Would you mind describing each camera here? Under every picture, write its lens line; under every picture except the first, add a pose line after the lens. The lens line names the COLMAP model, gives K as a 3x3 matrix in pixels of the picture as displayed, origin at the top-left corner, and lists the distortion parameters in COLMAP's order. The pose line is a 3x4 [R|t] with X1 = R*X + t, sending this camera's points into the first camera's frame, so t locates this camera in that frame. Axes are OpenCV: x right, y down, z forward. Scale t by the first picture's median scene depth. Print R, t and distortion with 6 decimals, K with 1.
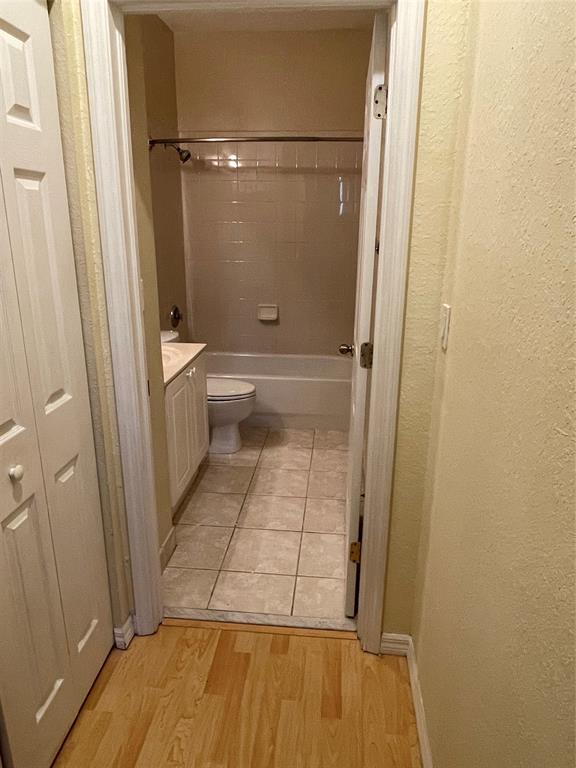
lens RADIAL K [[513.9, 0, 291.5], [0, 513.9, 375.9], [0, 0, 1]] dist [0.041439, -0.089466]
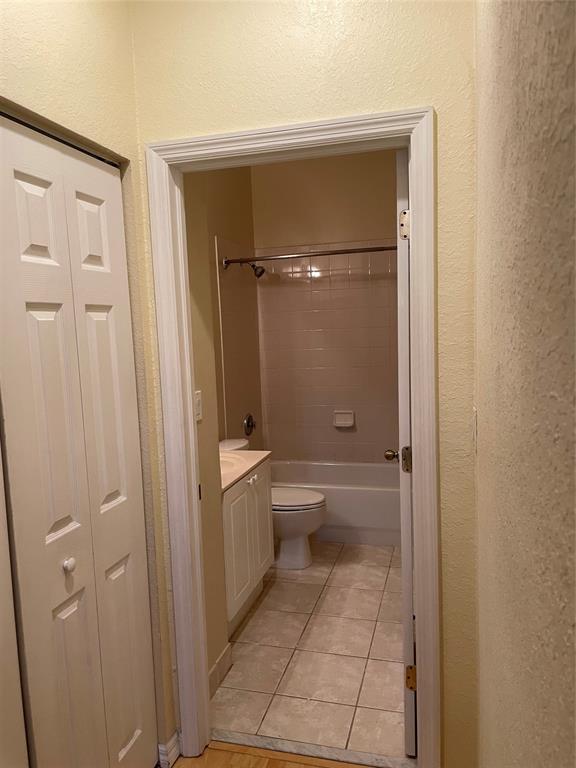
lens RADIAL K [[567.6, 0, 291.3], [0, 567.6, 386.7], [0, 0, 1]] dist [0.080032, -0.108922]
pose [[0.983409, -0.028330, -0.179177, 0.103946], [-0.004377, 0.983736, -0.179564, 0.017162], [0.181350, 0.177369, 0.967291, -0.112163]]
